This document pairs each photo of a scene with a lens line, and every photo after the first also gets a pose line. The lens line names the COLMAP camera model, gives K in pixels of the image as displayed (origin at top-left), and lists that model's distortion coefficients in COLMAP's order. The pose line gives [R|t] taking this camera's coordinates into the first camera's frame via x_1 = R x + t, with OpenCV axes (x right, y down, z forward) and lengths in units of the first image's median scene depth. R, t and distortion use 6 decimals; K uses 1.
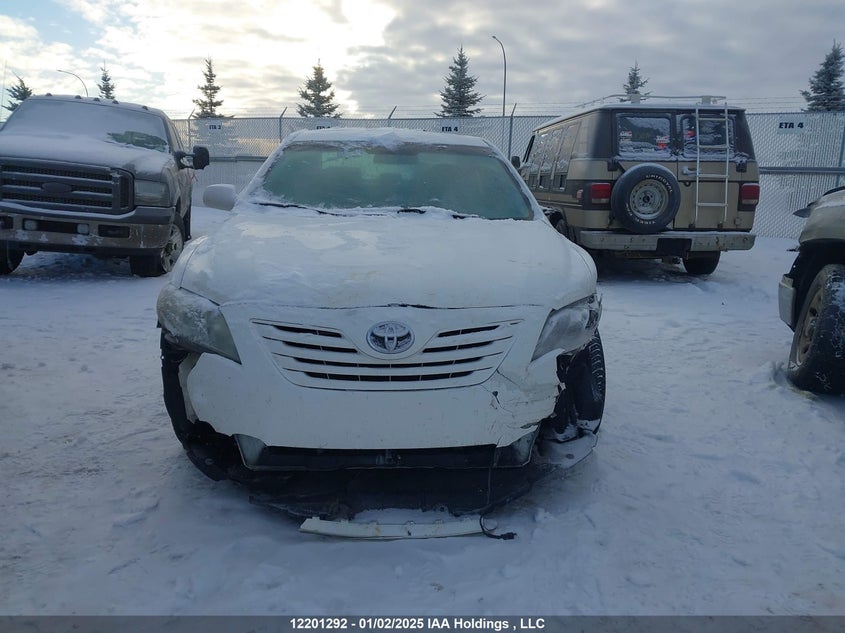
lens RADIAL K [[626.0, 0, 422.5], [0, 626.0, 316.5], [0, 0, 1]] dist [0.010276, -0.003352]
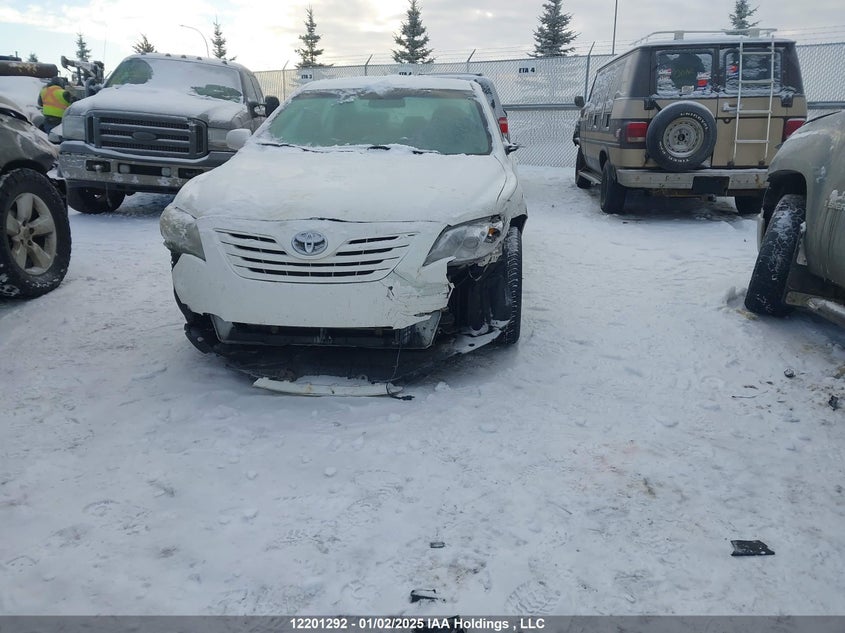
lens RADIAL K [[607.9, 0, 422.5], [0, 607.9, 316.5], [0, 0, 1]] dist [0.009640, -0.001559]
pose [[0.988197, 0.026171, -0.150937, 0.104259], [-0.012438, 0.995753, 0.091223, 0.018579], [0.152683, -0.088269, 0.984325, -0.066410]]
